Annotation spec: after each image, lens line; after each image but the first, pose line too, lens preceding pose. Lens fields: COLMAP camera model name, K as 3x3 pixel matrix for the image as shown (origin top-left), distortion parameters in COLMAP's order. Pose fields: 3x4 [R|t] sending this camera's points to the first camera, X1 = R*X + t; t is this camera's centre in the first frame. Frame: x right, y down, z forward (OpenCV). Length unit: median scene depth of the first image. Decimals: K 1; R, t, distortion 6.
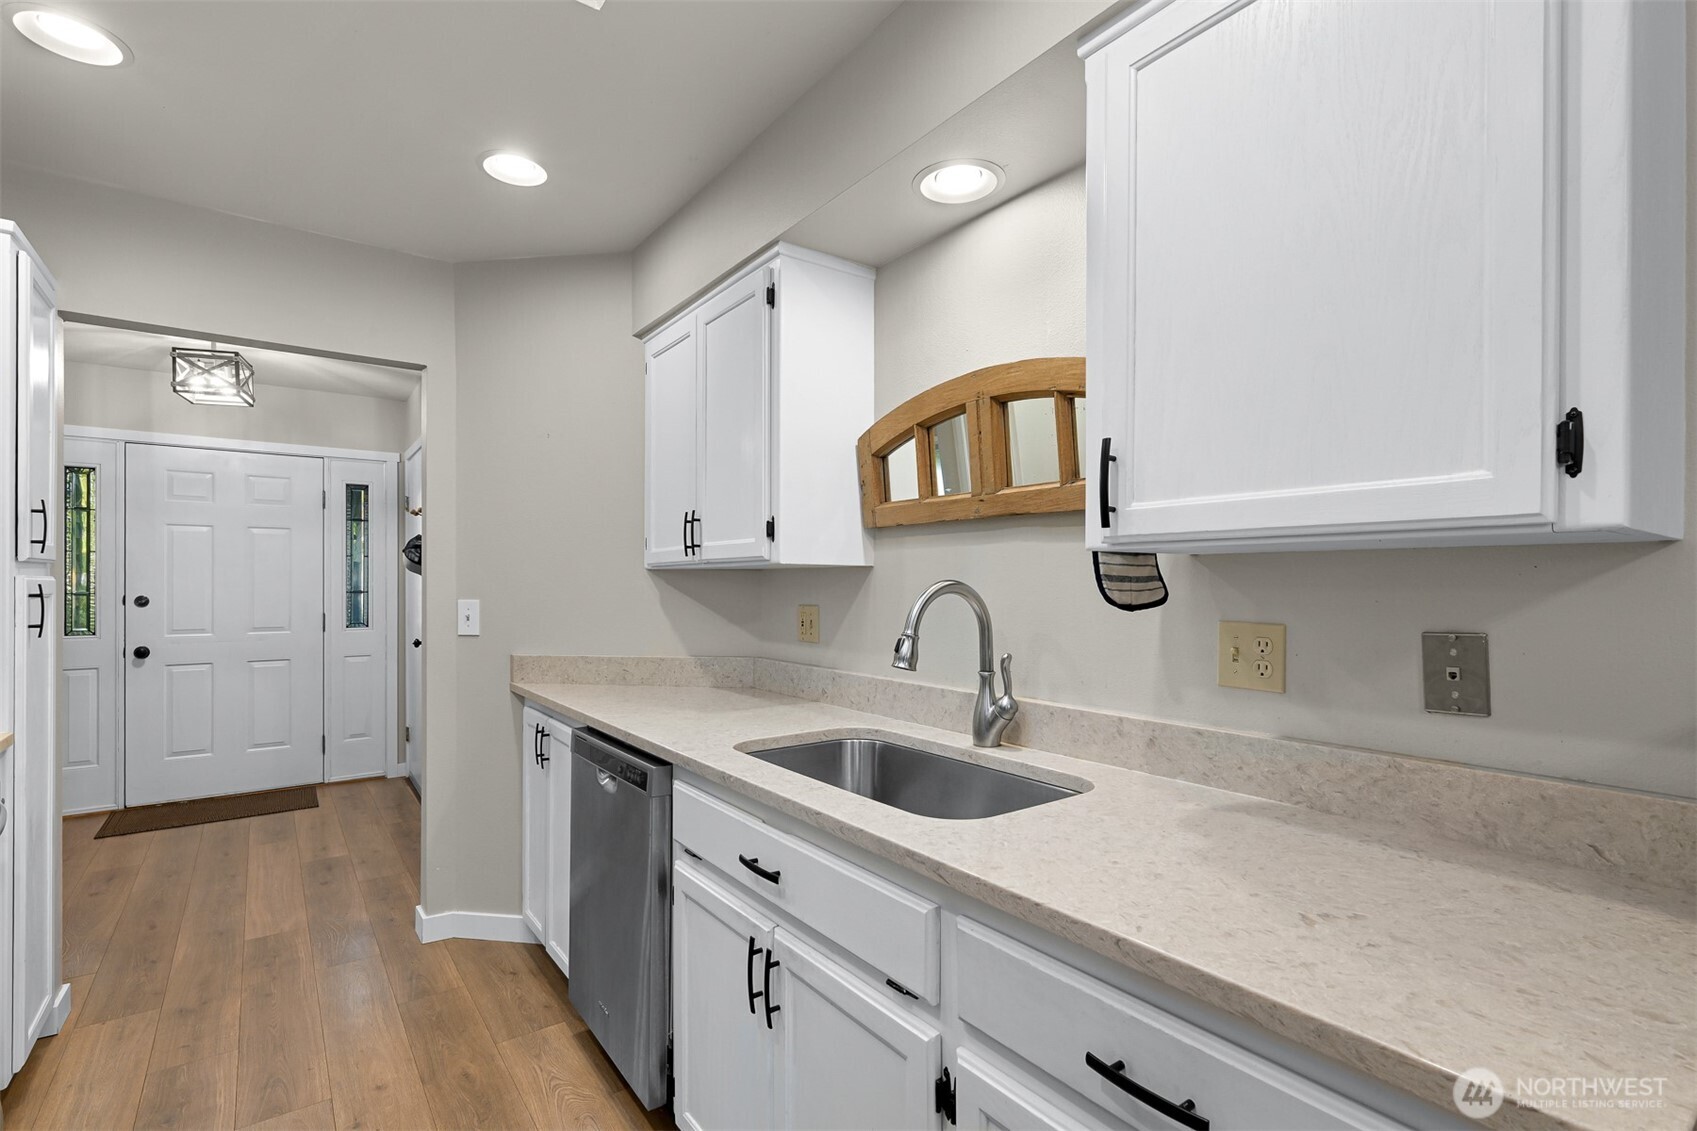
lens RADIAL K [[781.4, 0, 848.7], [0, 781.4, 579.1], [0, 0, 1]] dist [-0.003156, -0.001224]
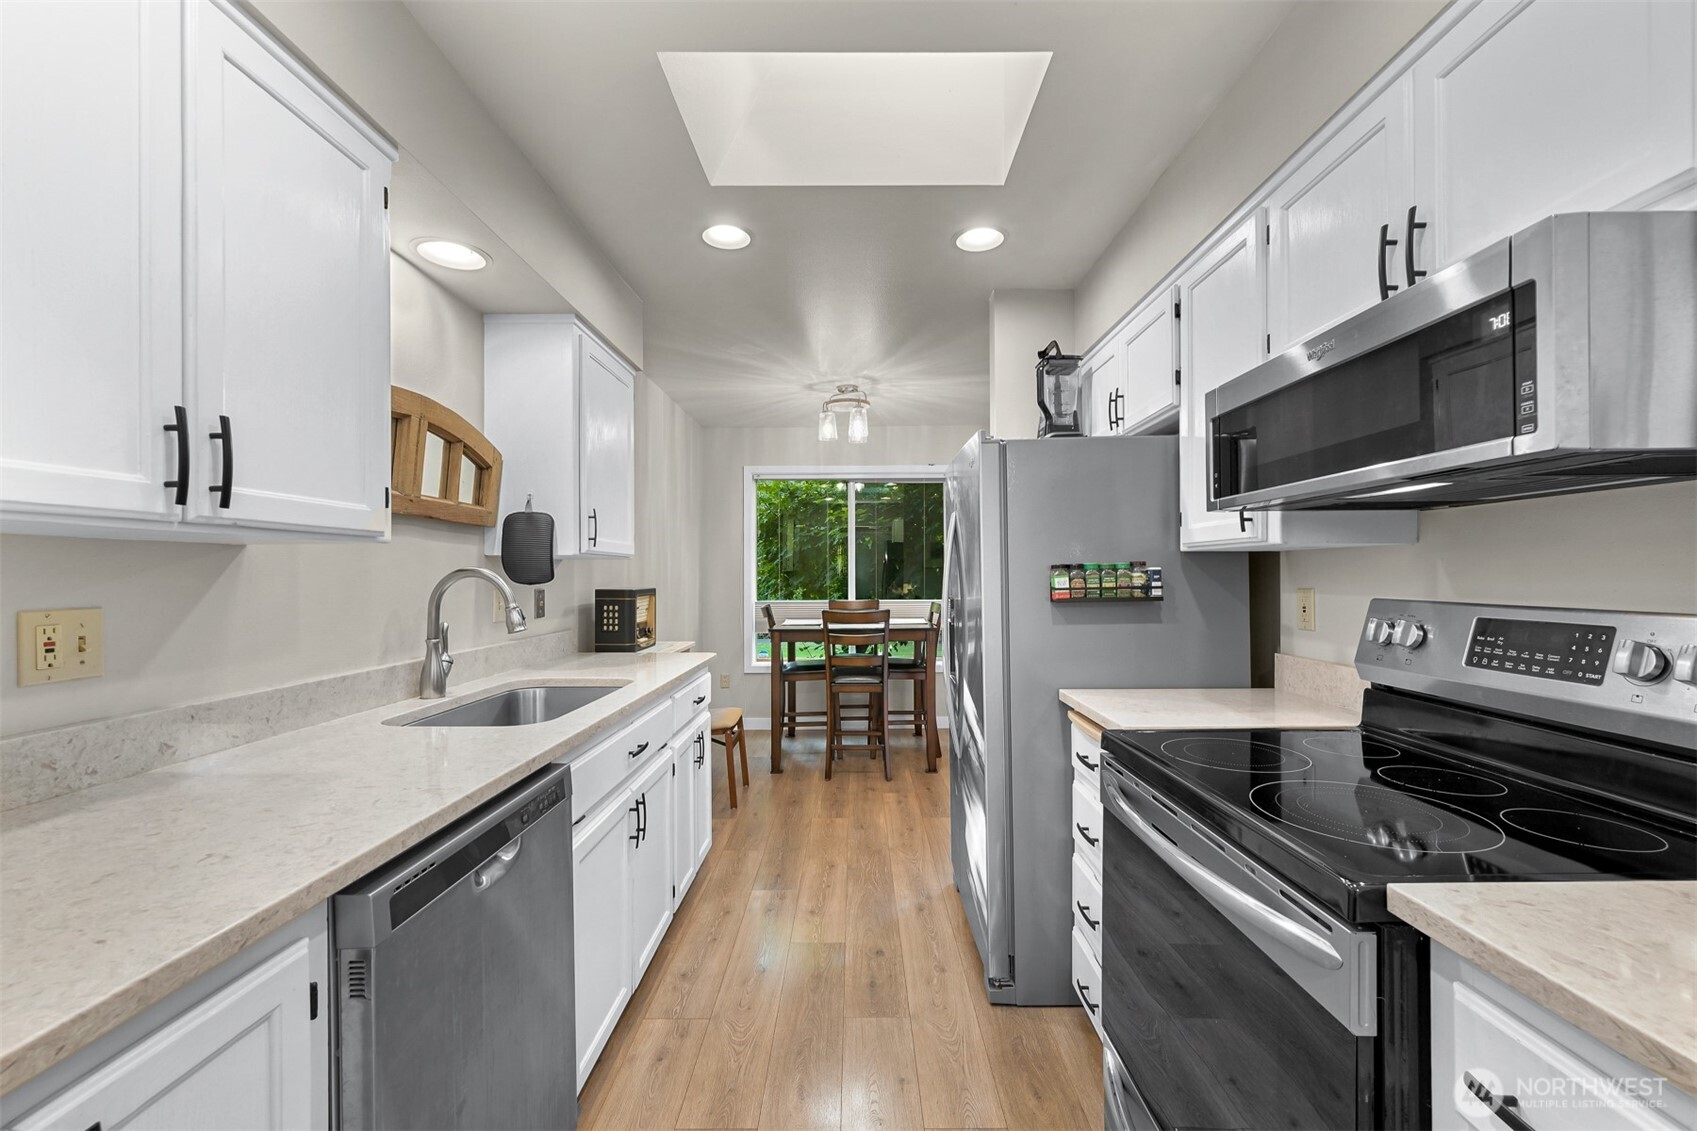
lens RADIAL K [[702.4, 0, 848.3], [0, 702.4, 572.6], [0, 0, 1]] dist [-0.003090, 0.000297]
pose [[-0.795202, 0.008021, 0.606292, -0.643757], [0.003252, 0.999955, -0.008963, 0.013582], [-0.606336, -0.005155, -0.795192, 0.919635]]
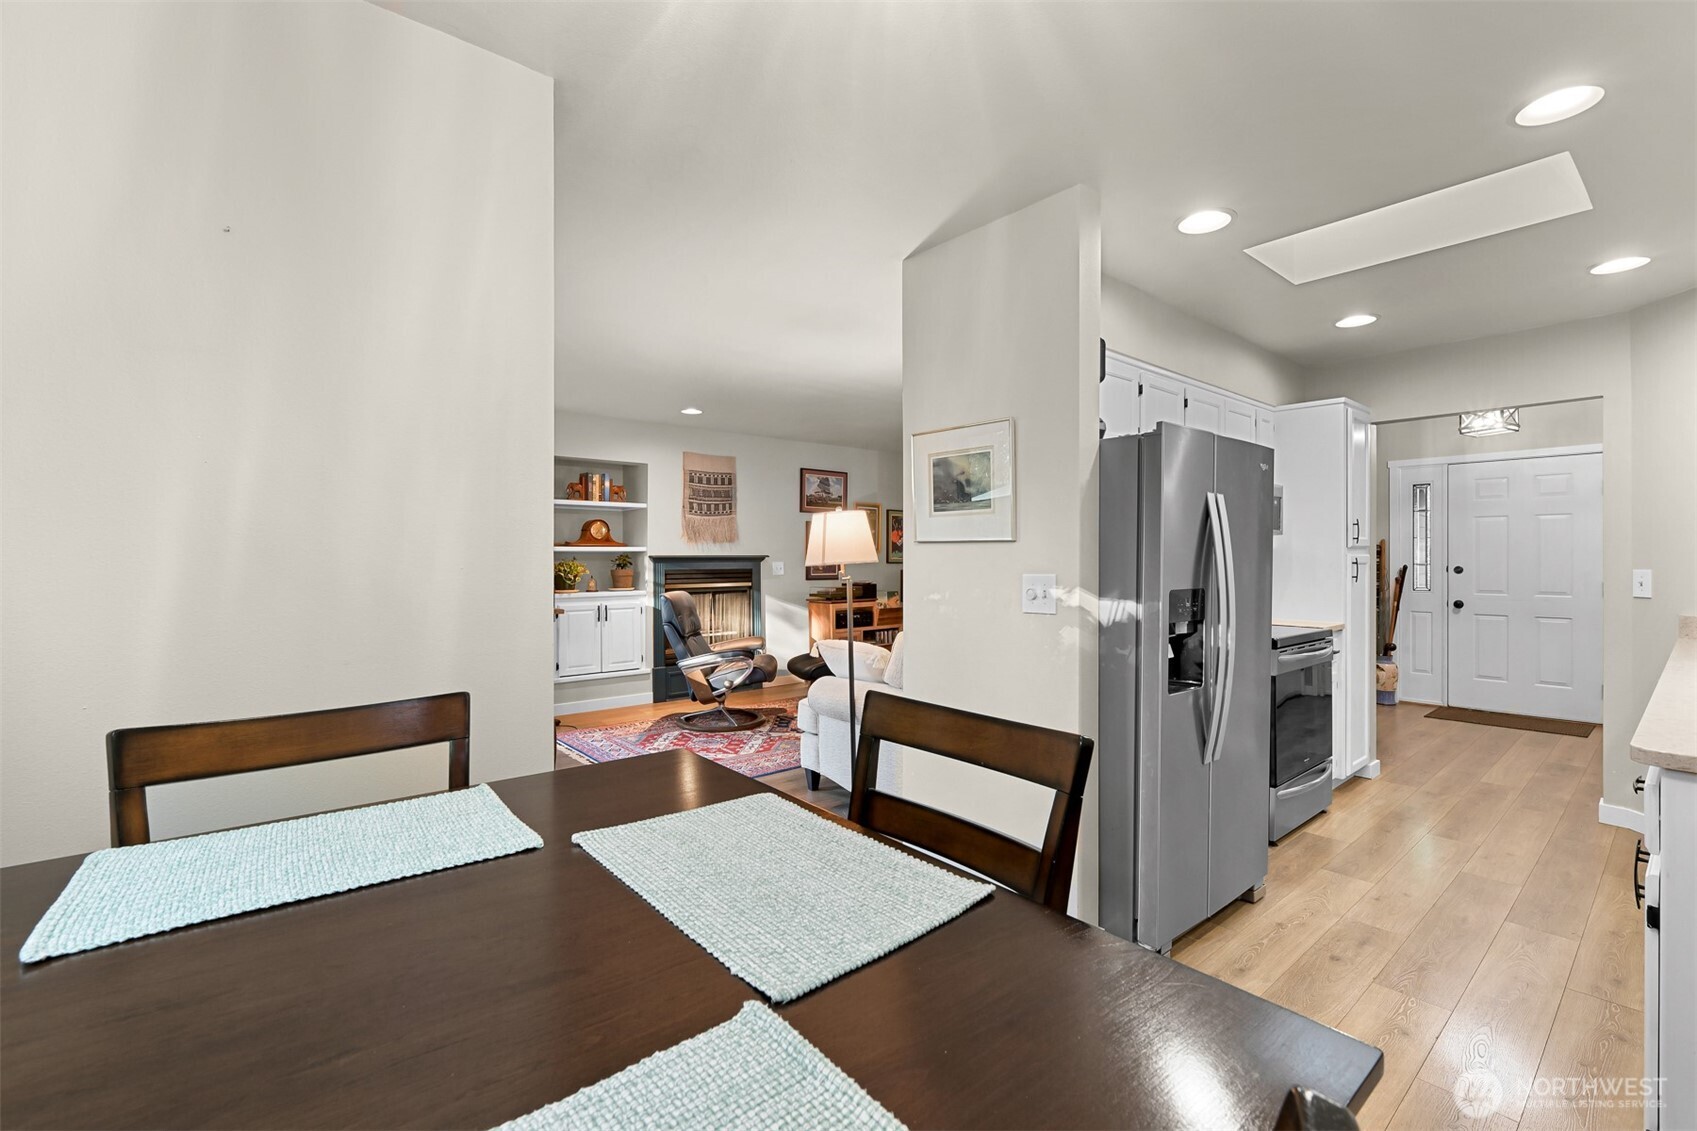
lens RADIAL K [[726.0, 0, 851.2], [0, 726.0, 563.6], [0, 0, 1]] dist [0.002036, -0.000230]
pose [[0.059191, 0.006682, -0.998224, 0.631504], [0.005251, 0.999962, 0.007005, 0.001098], [0.998233, -0.005656, 0.059153, -0.370054]]
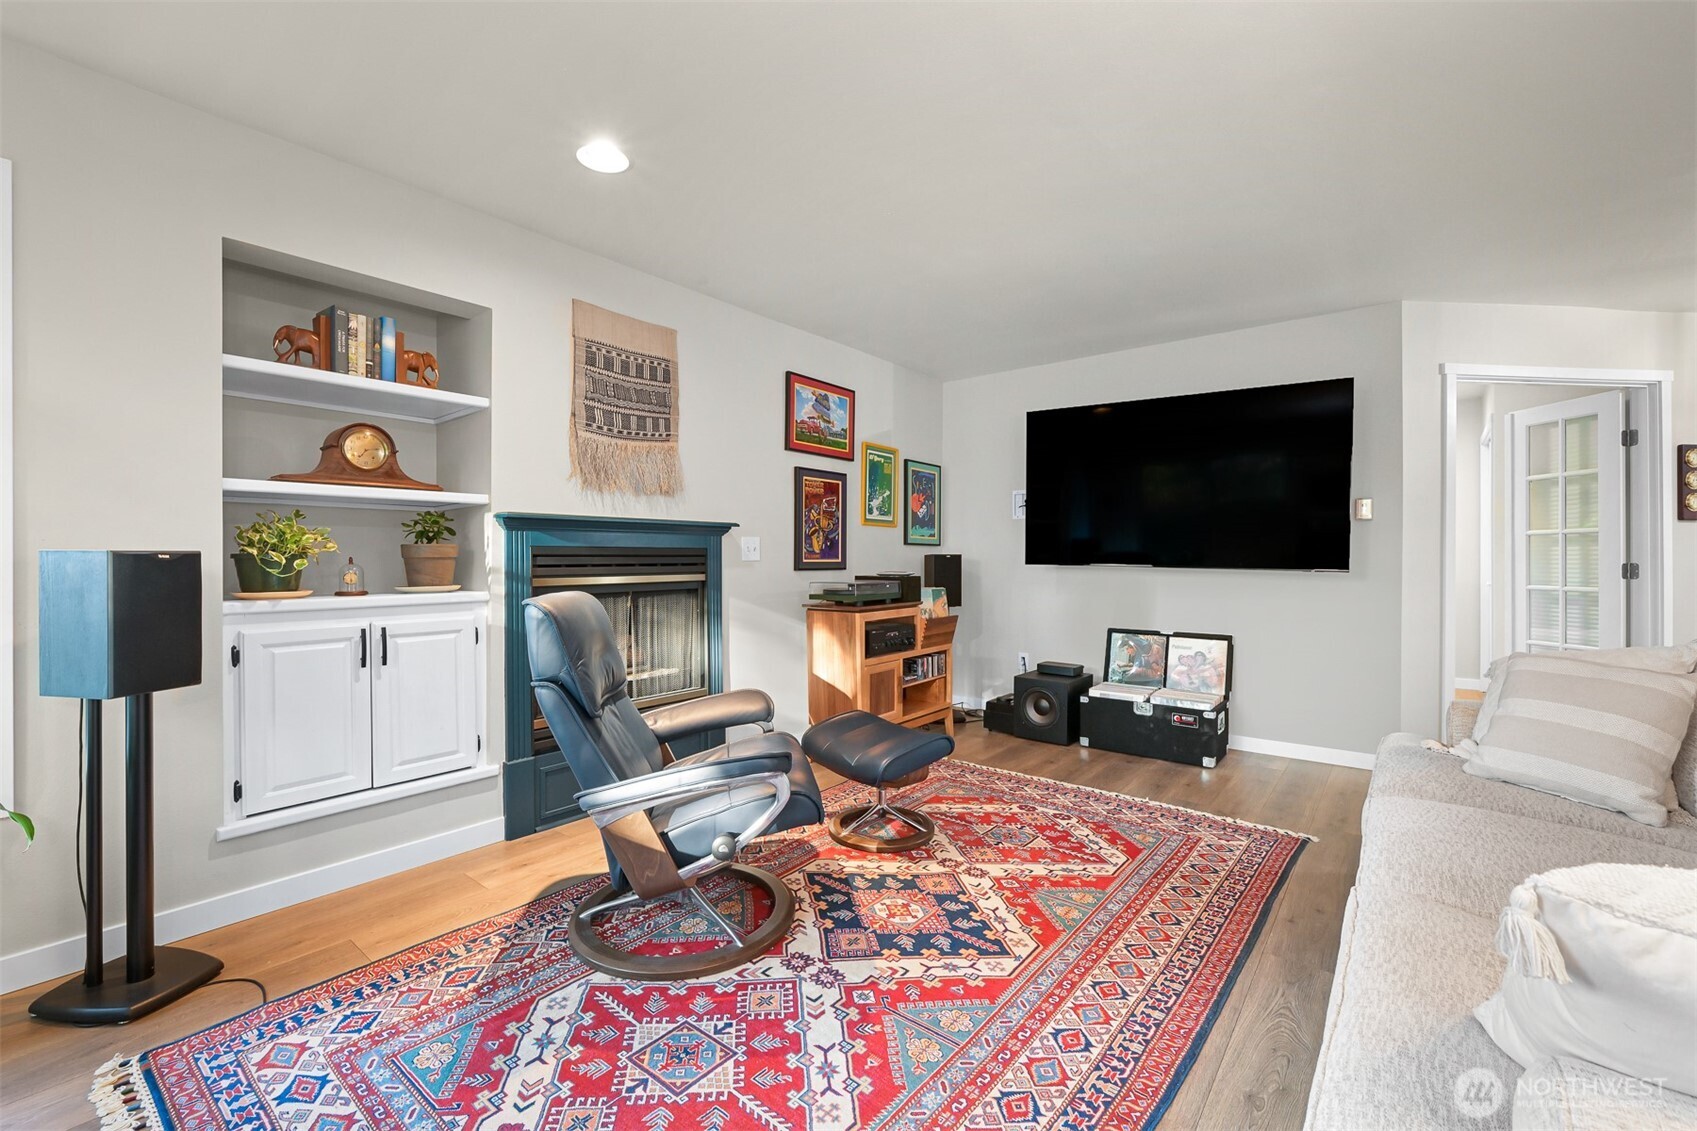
lens RADIAL K [[702.4, 0, 851.6], [0, 702.4, 564.3], [0, 0, 1]] dist [-0.003090, 0.000297]
pose [[0.245443, 0.006842, -0.969387, -0.597547], [0.005434, 0.999950, 0.008434, 0.054938], [0.969396, -0.007338, 0.245393, -0.624156]]
